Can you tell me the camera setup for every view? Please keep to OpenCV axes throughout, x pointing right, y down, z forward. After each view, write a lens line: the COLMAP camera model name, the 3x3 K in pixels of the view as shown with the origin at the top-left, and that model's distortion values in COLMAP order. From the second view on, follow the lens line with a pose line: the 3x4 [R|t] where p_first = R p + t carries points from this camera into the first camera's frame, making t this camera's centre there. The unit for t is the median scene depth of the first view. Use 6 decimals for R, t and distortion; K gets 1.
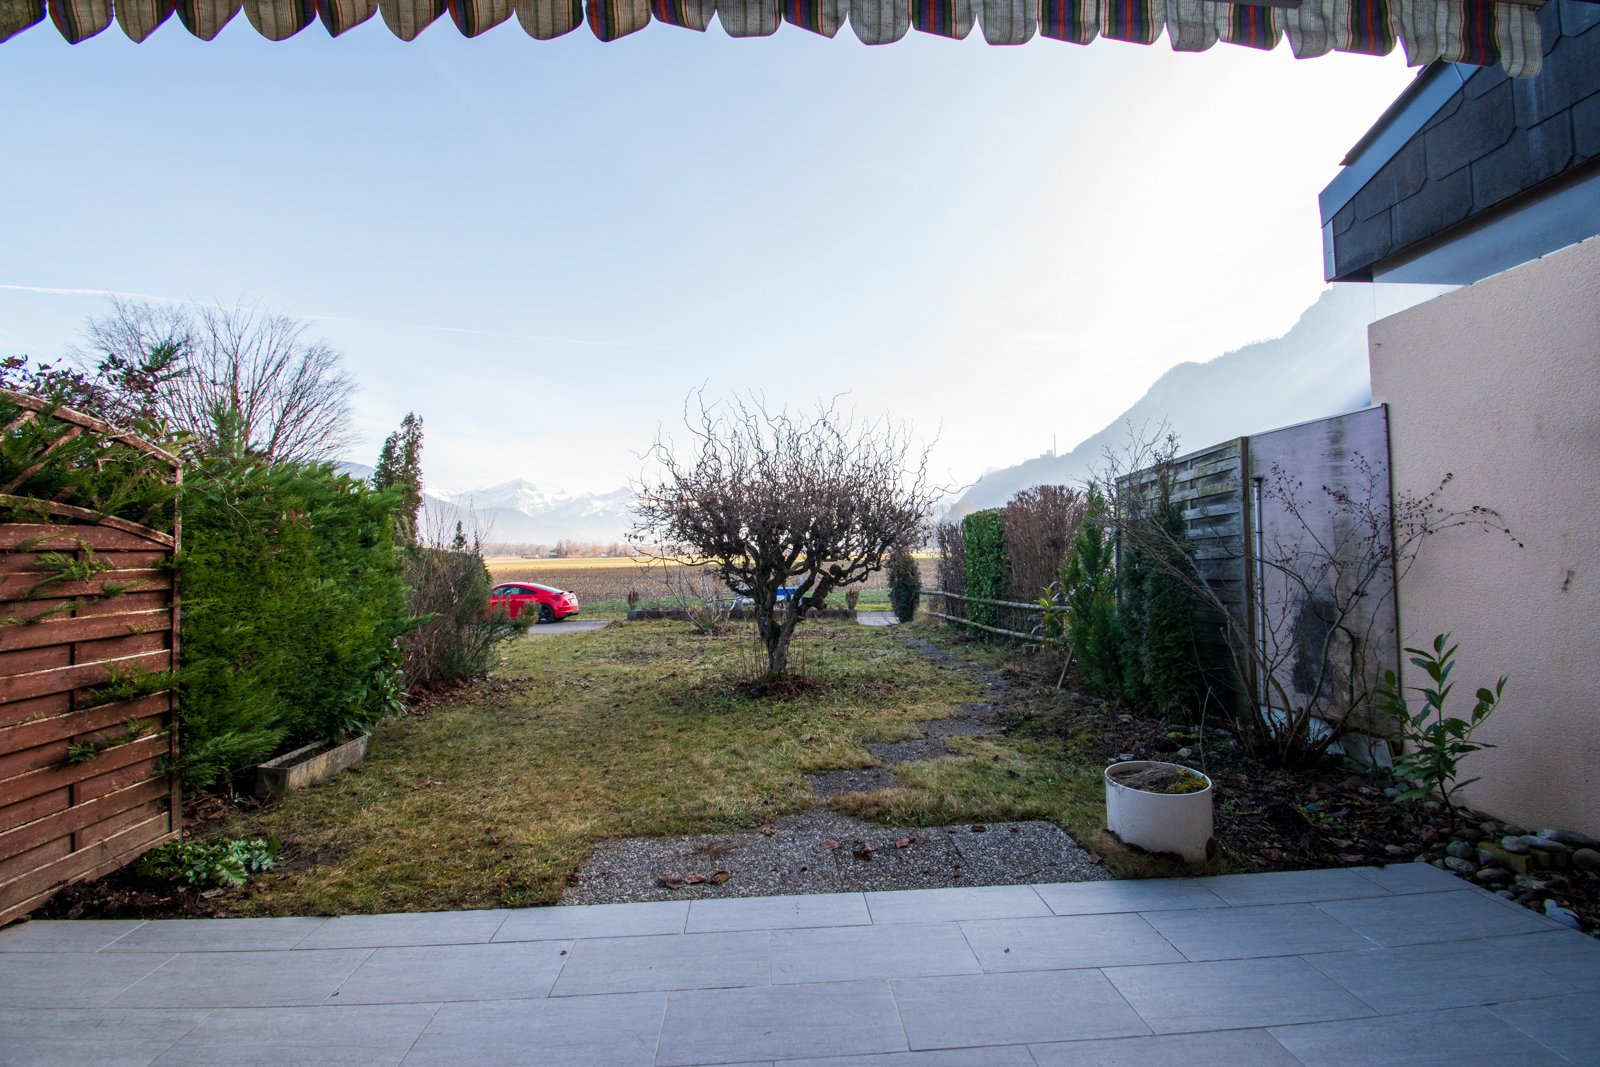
lens RADIAL K [[728.1, 0, 791.1], [0, 728.1, 532.6], [0, 0, 1]] dist [-0.006300, -0.010552]
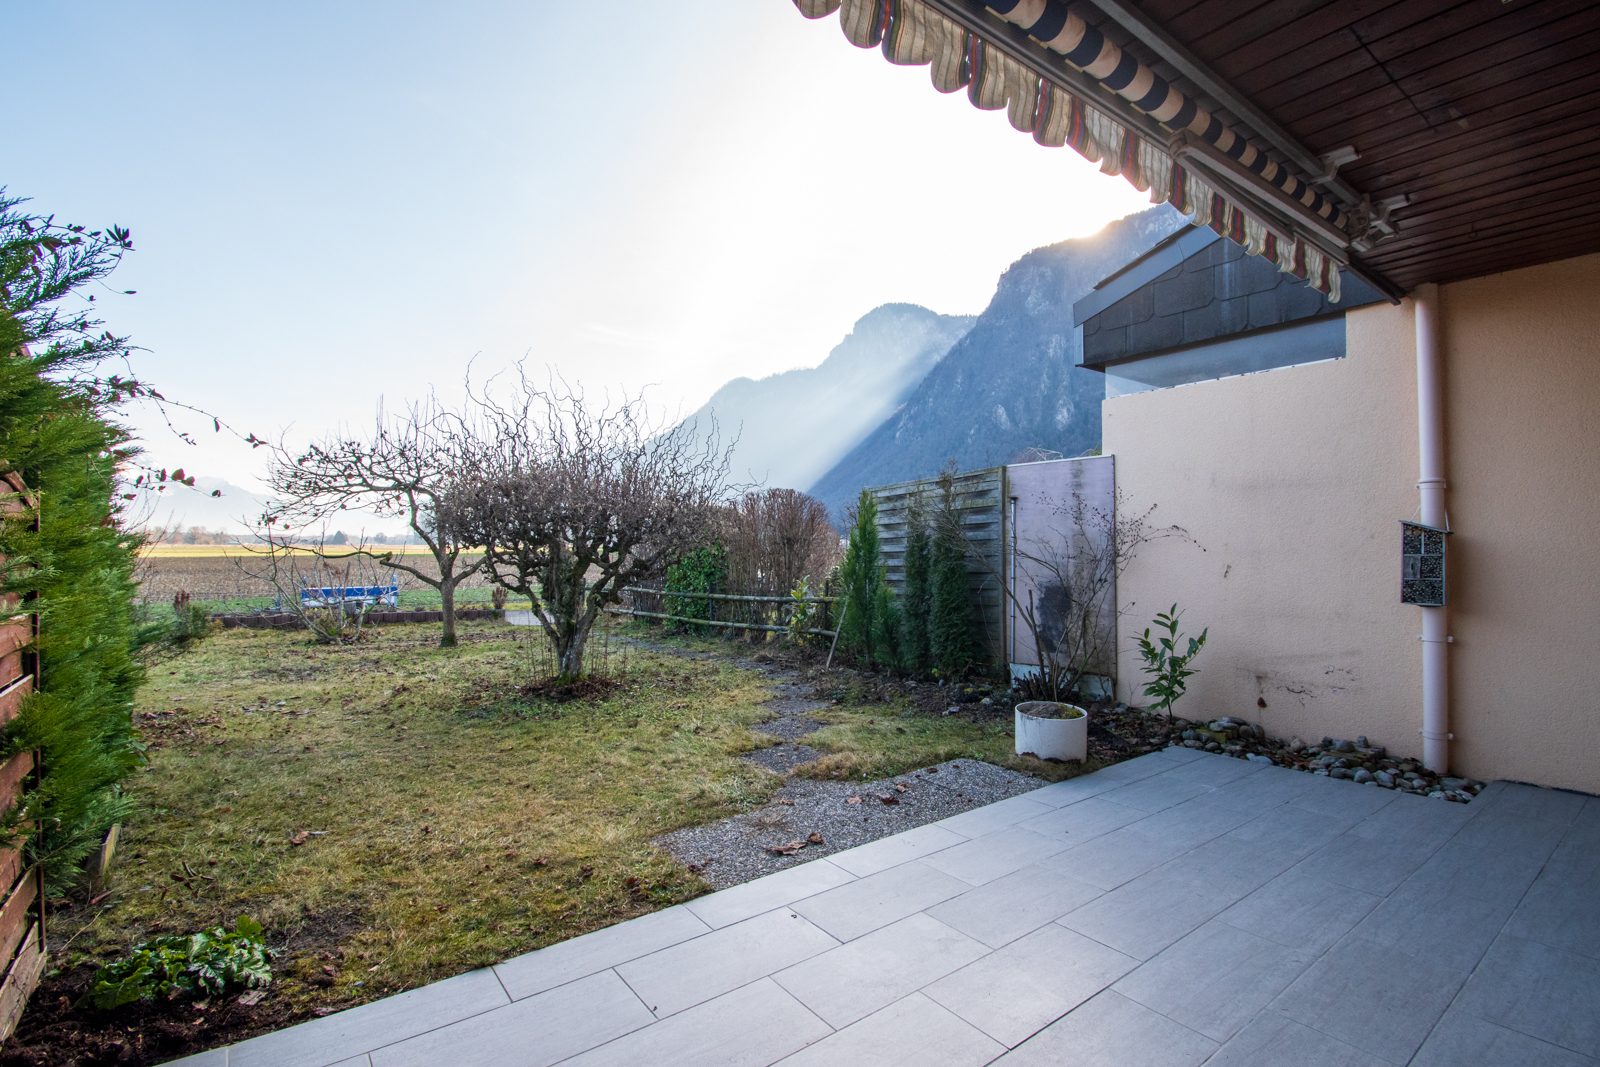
lens RADIAL K [[728.1, 0, 855.7], [0, 728.1, 538.6], [0, 0, 1]] dist [-0.006300, -0.010552]
pose [[0.828482, 0.023723, 0.559514, -0.535375], [-0.031320, 0.999501, 0.003997, 0.008426], [-0.559140, -0.020835, 0.828811, 0.044816]]
